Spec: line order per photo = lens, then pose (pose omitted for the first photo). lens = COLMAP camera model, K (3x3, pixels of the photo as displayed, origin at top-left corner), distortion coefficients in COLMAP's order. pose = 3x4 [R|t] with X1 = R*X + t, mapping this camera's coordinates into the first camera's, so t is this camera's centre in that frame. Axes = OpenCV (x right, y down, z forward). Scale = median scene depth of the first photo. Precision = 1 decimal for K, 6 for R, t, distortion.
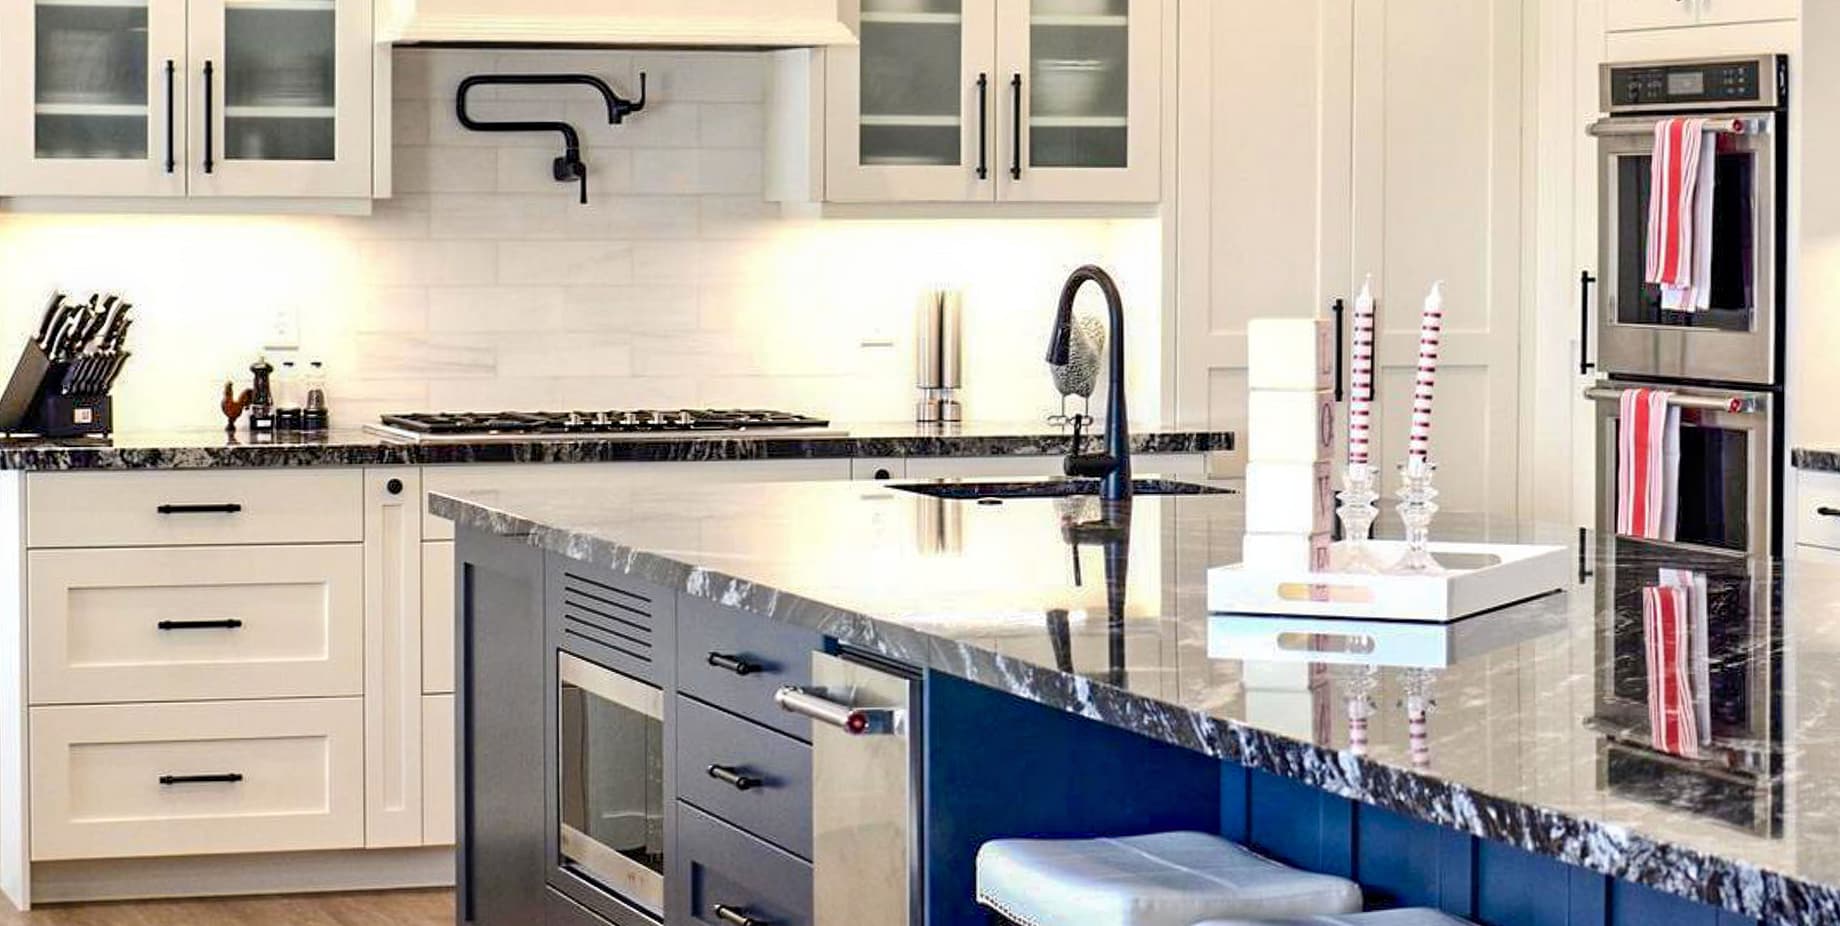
lens RADIAL K [[4792.7, 0, 920.1], [0, 4792.7, 462.5], [0, 0, 1]] dist [-0.286363, 0.000000]
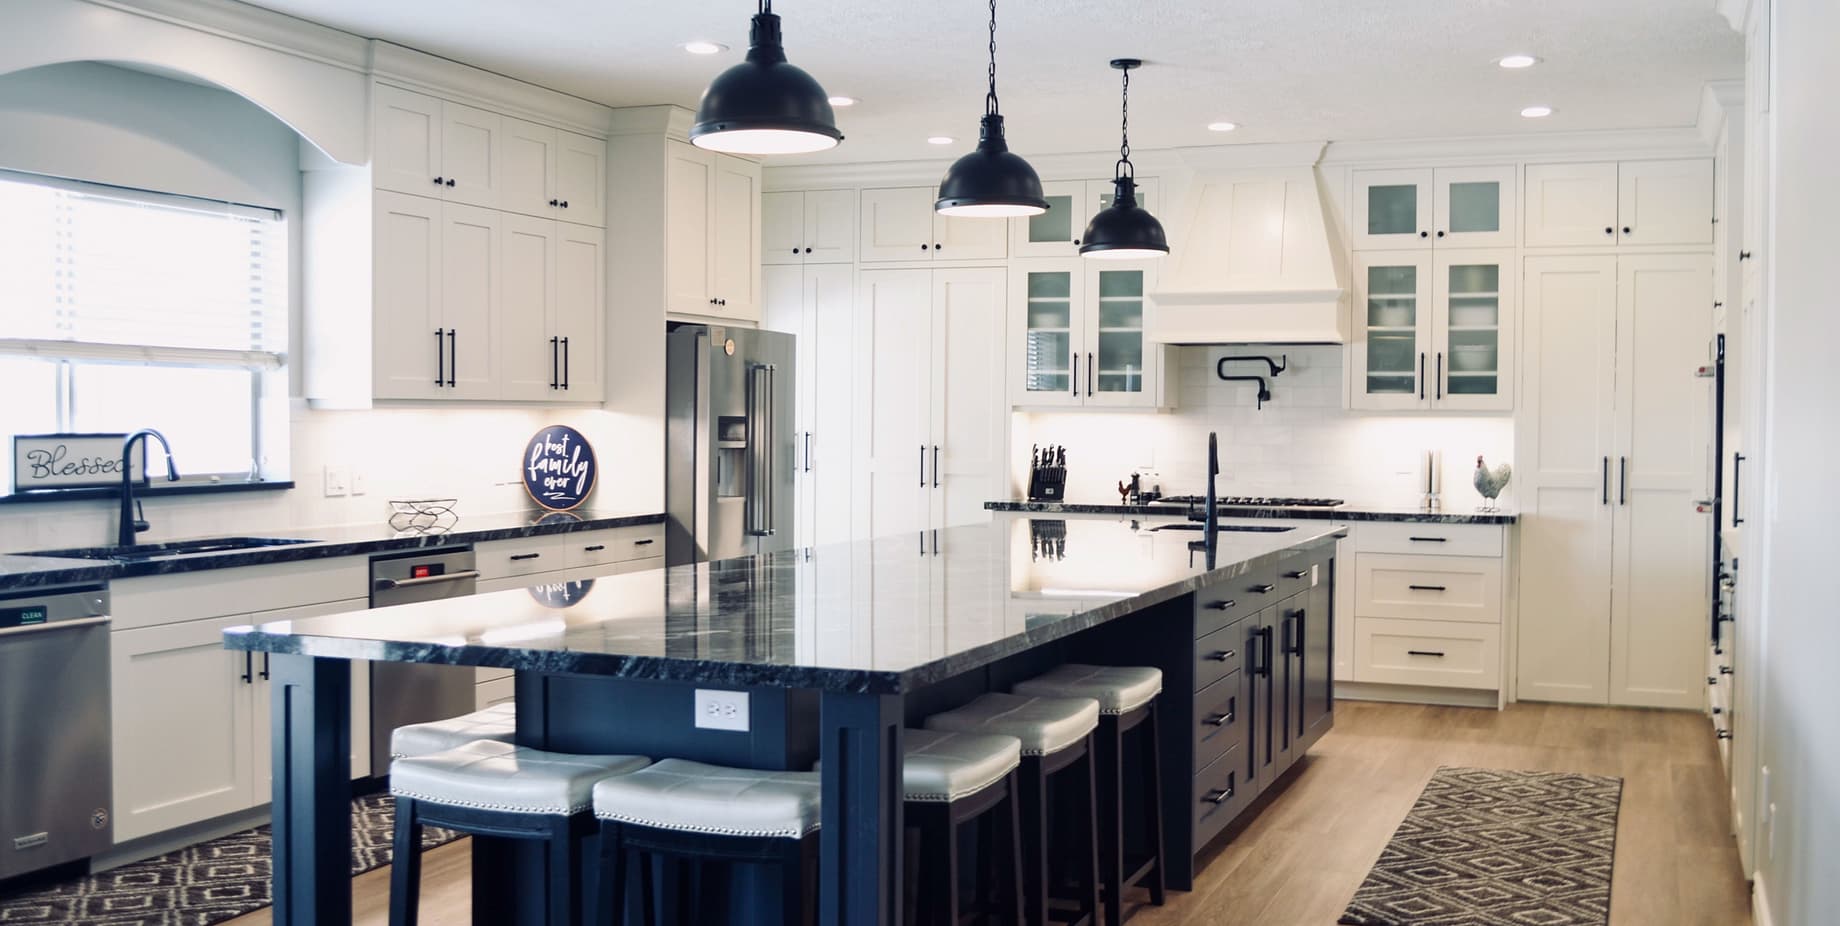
lens RADIAL K [[1873.6, 0, 920.2], [0, 1873.6, 463.0], [0, 0, 1]] dist [0.006058, 0.000000]
pose [[0.773360, 0.019383, -0.633670, 0.391486], [-0.038338, 0.999133, -0.016227, -0.005951], [0.632807, 0.036843, 0.773433, 0.168164]]
